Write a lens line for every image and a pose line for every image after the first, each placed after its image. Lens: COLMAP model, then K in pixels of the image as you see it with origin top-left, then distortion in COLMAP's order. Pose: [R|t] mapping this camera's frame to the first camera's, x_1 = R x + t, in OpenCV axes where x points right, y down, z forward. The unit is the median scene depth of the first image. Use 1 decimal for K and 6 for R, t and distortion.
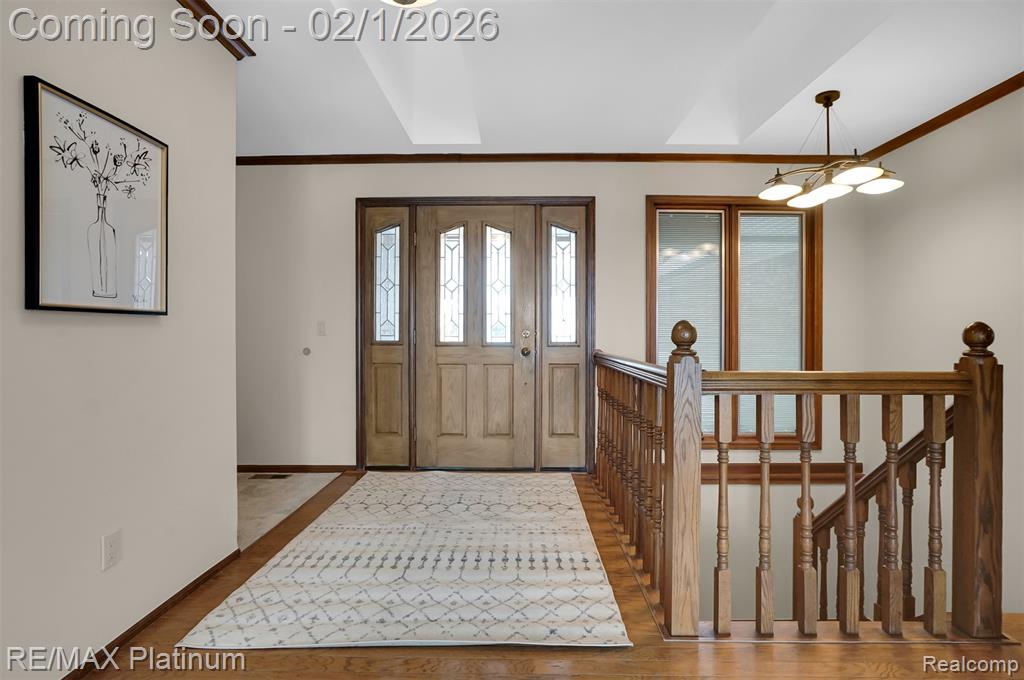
lens RADIAL K [[539.8, 0, 498.2], [0, 539.8, 326.4], [0, 0, 1]] dist [-0.049433, 0.022907]
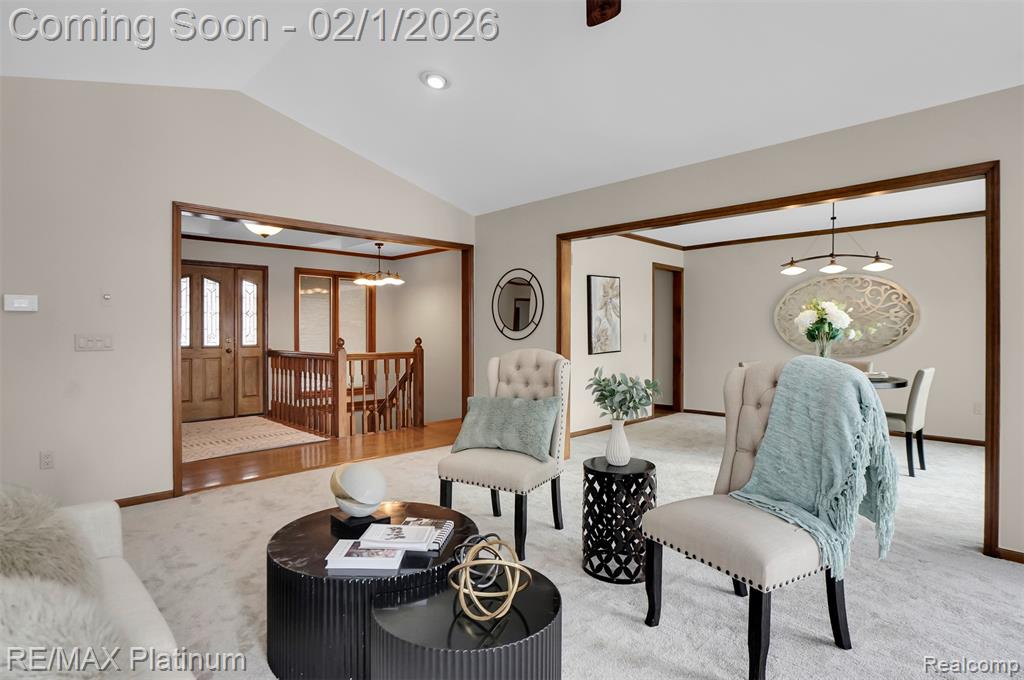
lens RADIAL K [[539.8, 0, 498.2], [0, 539.8, 326.4], [0, 0, 1]] dist [-0.049433, 0.022907]
pose [[0.701511, -0.001042, 0.712658, -0.578110], [-0.004922, 0.999968, 0.006307, -0.048271], [-0.712642, -0.007932, 0.701483, -0.860766]]
